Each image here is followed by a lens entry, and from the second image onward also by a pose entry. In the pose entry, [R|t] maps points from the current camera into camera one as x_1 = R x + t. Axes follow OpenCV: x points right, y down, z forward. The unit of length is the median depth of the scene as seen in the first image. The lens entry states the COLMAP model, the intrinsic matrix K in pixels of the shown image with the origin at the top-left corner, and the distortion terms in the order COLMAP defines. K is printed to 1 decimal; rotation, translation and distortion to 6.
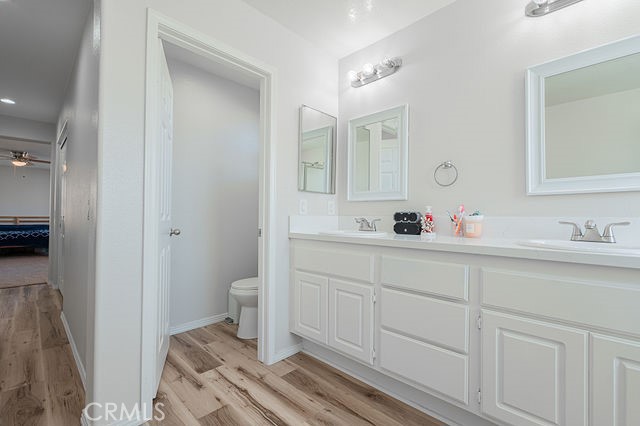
lens RADIAL K [[285.3, 0, 320.0], [0, 285.3, 213.0], [0, 0, 1]] dist [-0.000937, 0.000642]
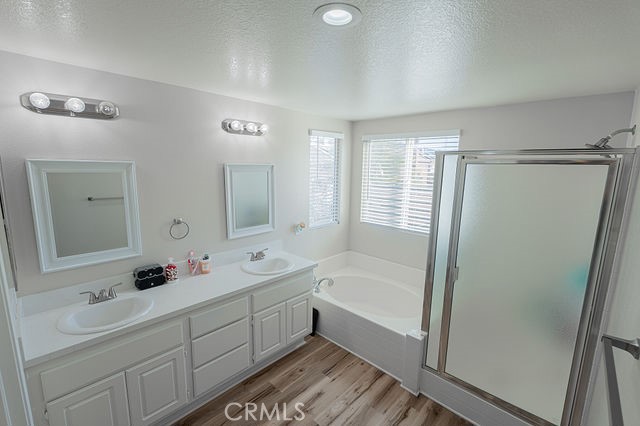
lens RADIAL K [[284.4, 0, 320.0], [0, 284.4, 213.0], [0, 0, 1]] dist [-0.012586, -0.000460]
pose [[-0.015109, -0.170304, 0.985276, -0.763122], [-0.025871, 0.985125, 0.169881, -0.427261], [-0.999551, -0.022924, -0.019290, 0.402581]]
